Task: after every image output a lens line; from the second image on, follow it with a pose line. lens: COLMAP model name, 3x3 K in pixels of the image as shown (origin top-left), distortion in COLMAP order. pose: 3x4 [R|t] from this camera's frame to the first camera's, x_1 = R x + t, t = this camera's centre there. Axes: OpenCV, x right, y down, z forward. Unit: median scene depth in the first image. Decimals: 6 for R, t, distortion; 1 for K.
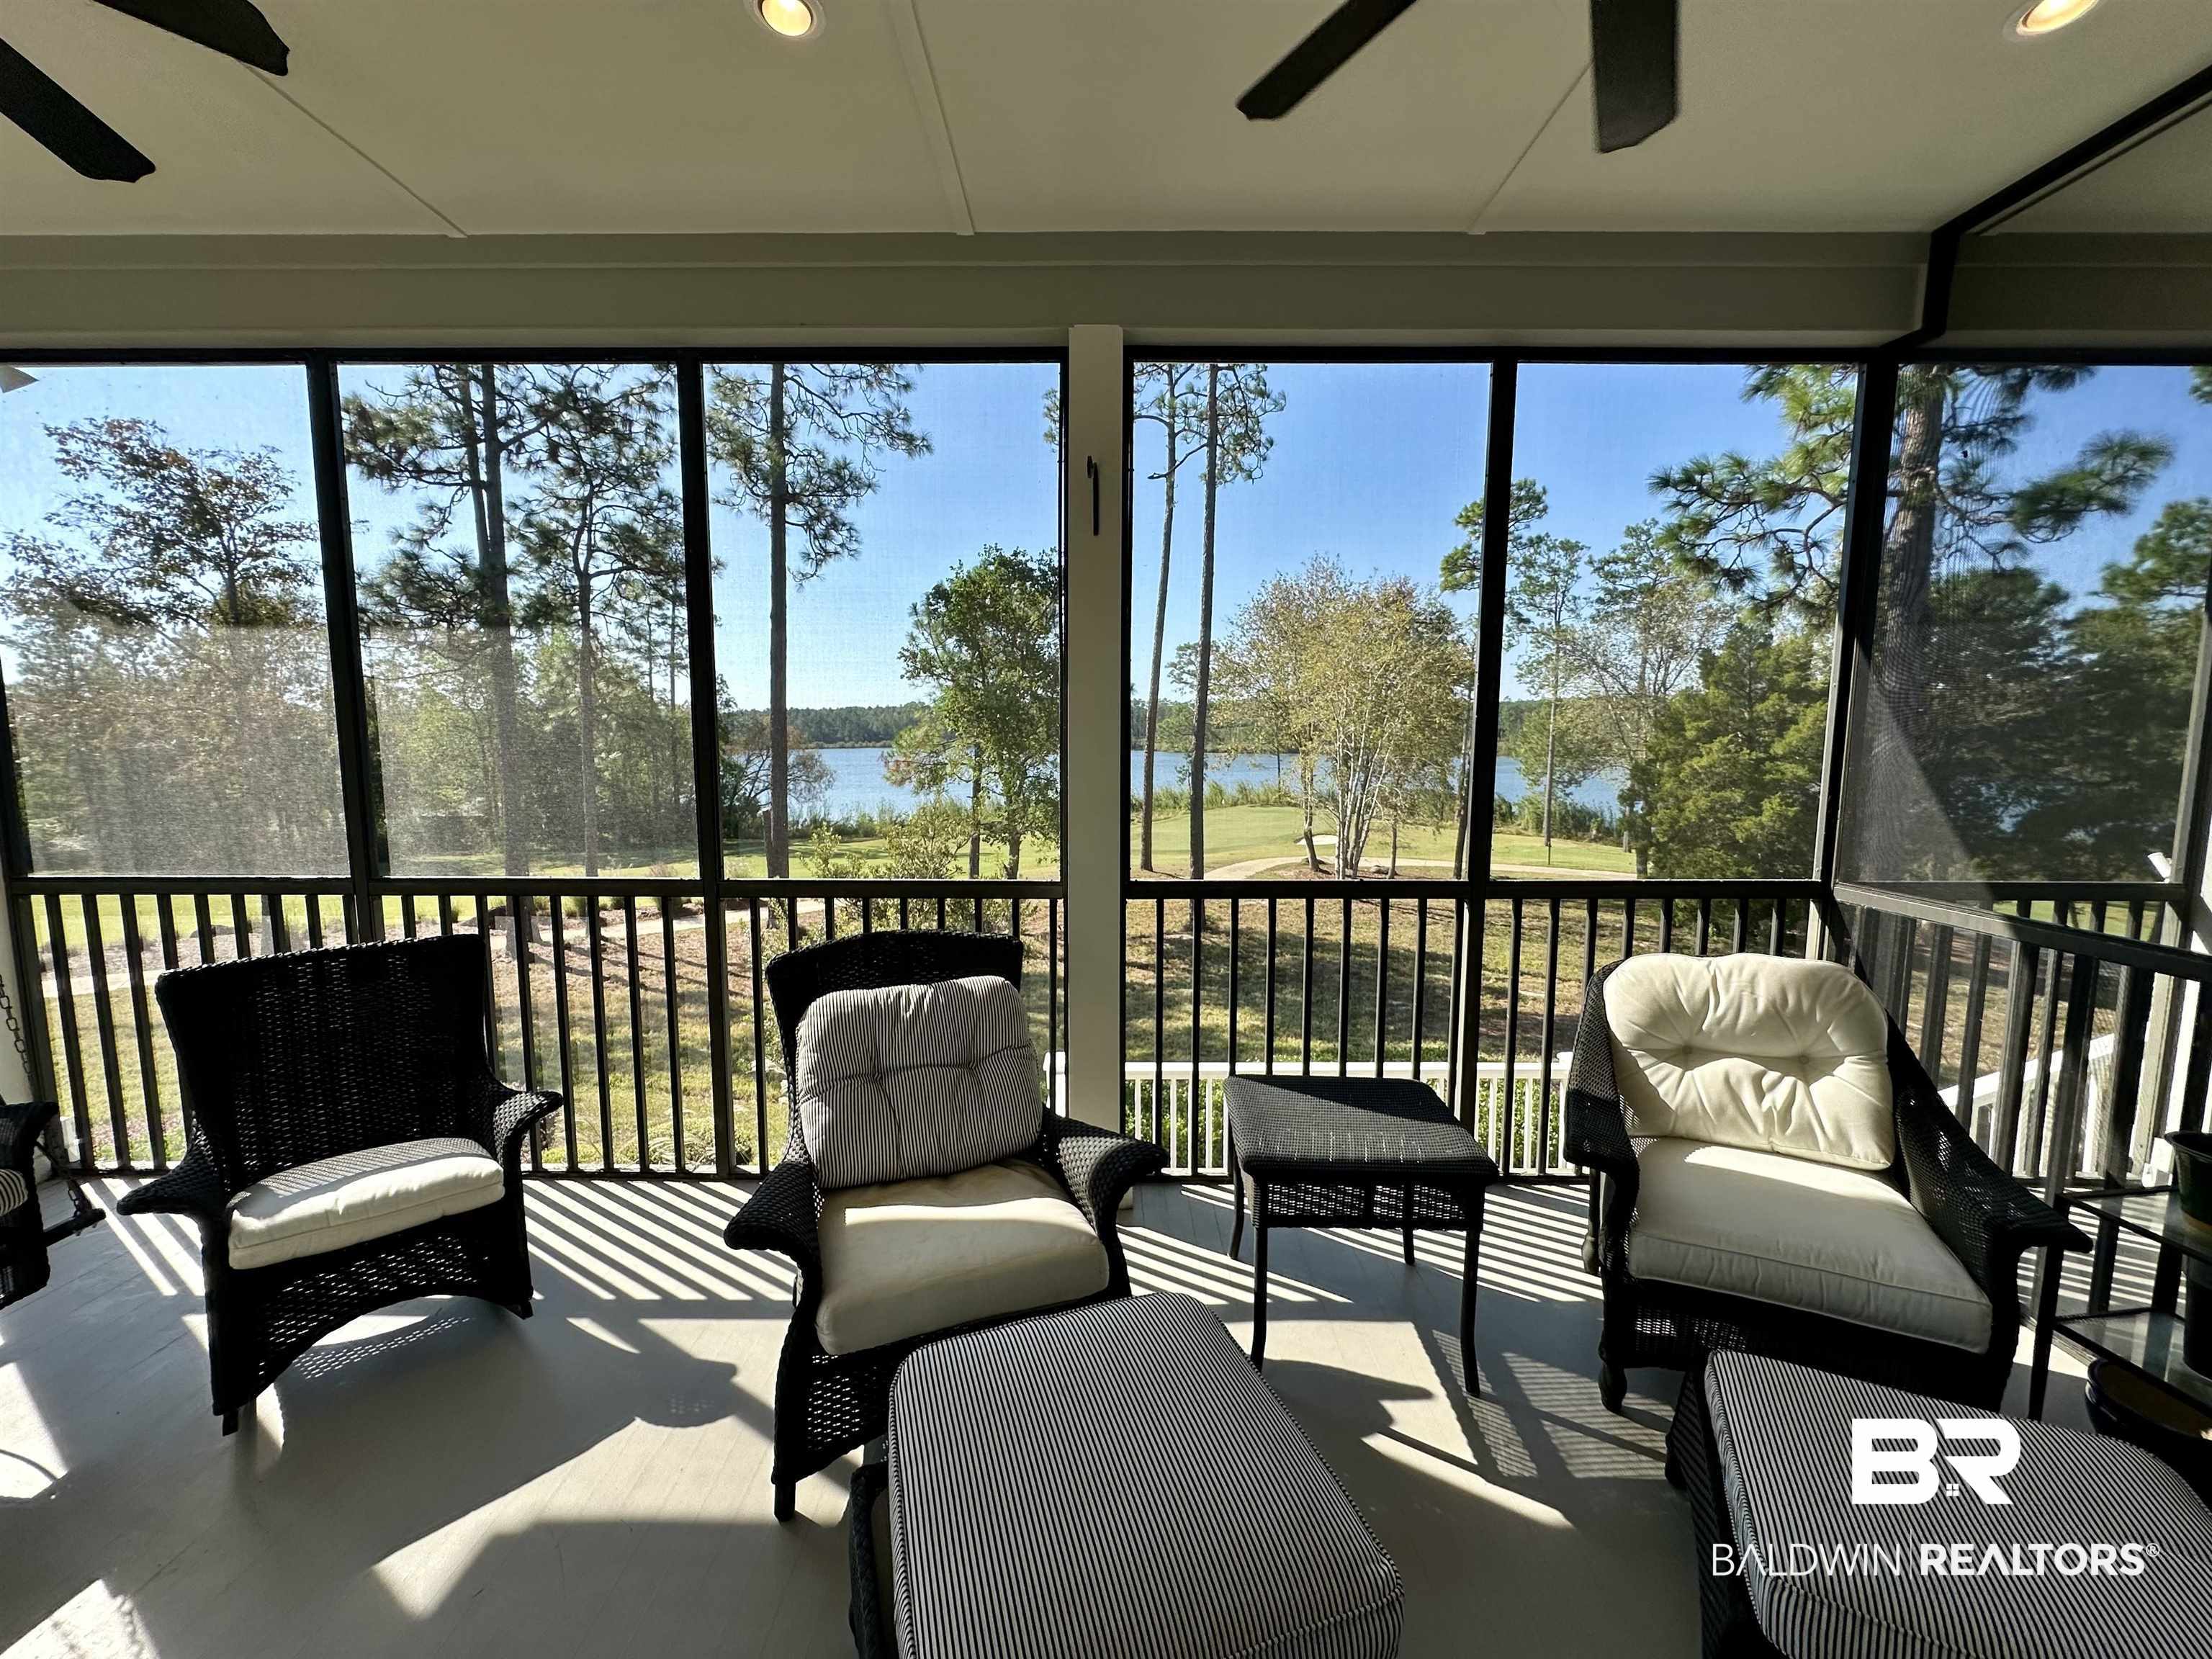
lens RADIAL K [[885.1, 0, 1104.5], [0, 885.1, 831.0], [0, 0, 1]] dist [-0.004594, 0.000770]
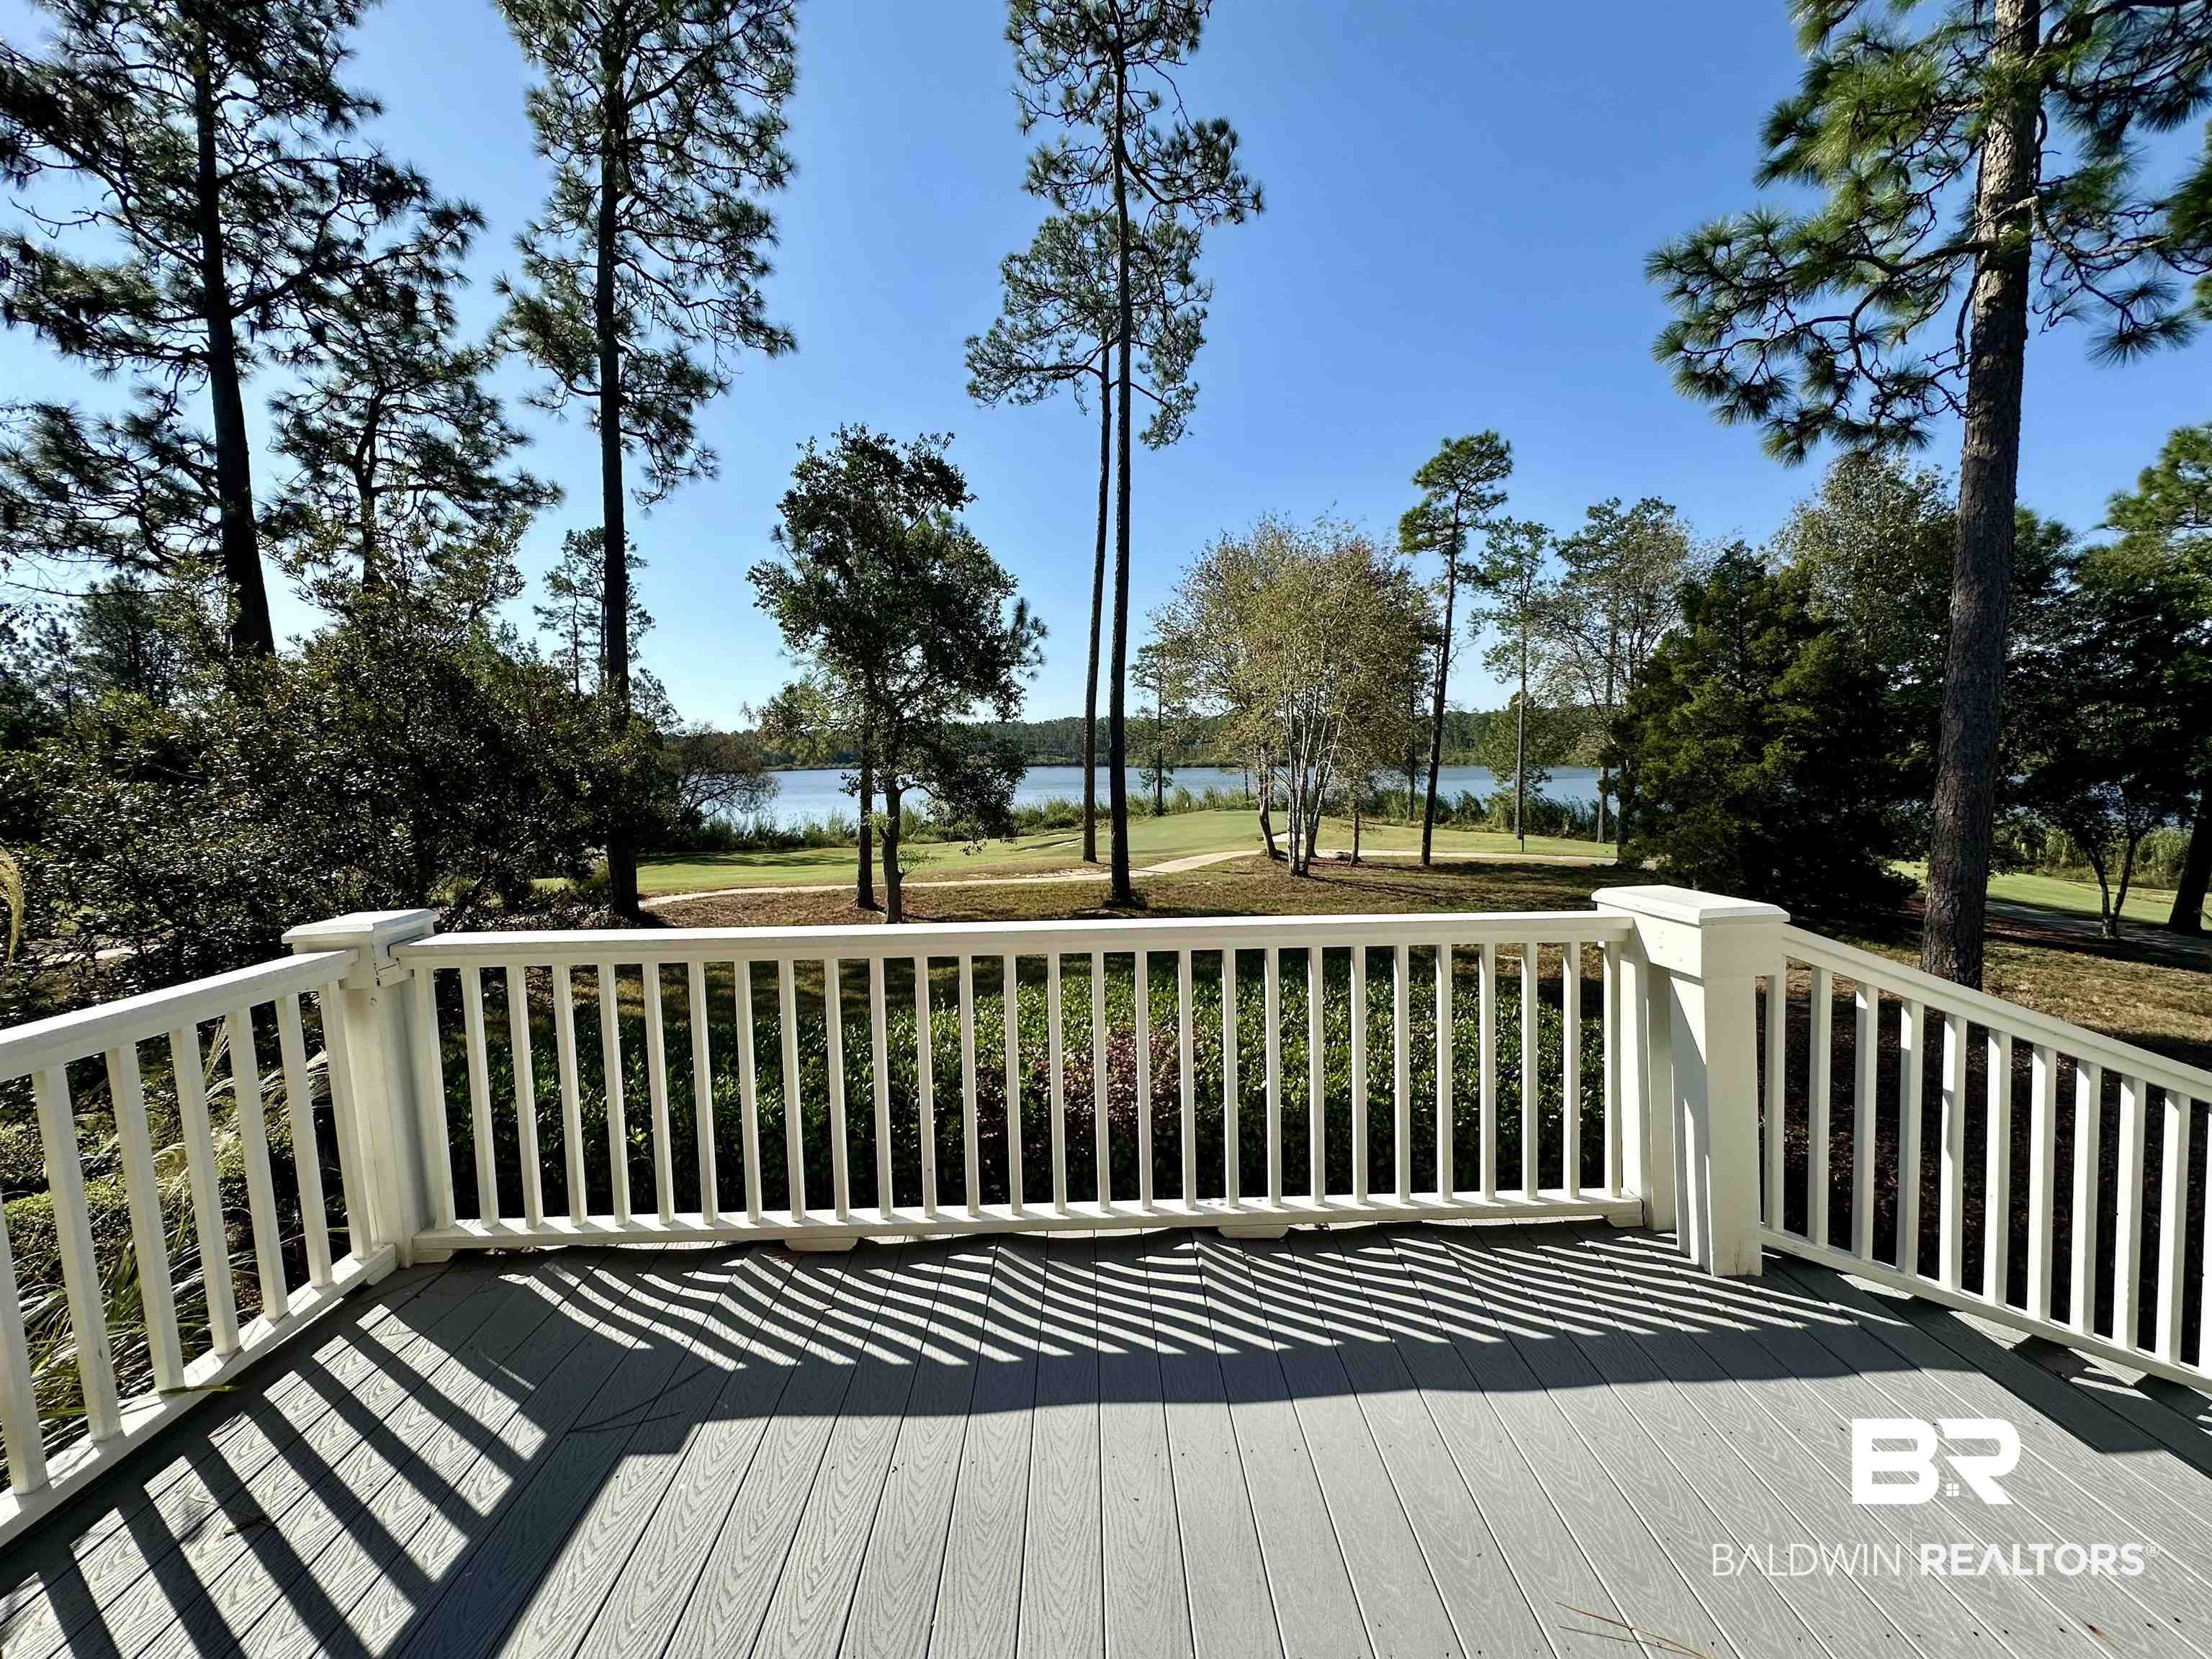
lens RADIAL K [[885.1, 0, 1105.3], [0, 885.1, 828.8], [0, 0, 1]] dist [-0.004594, 0.000770]
pose [[0.999425, -0.018672, 0.028317, 0.064383], [0.019331, 0.999545, -0.023152, 0.054247], [-0.027872, 0.023686, 0.999331, 0.140891]]
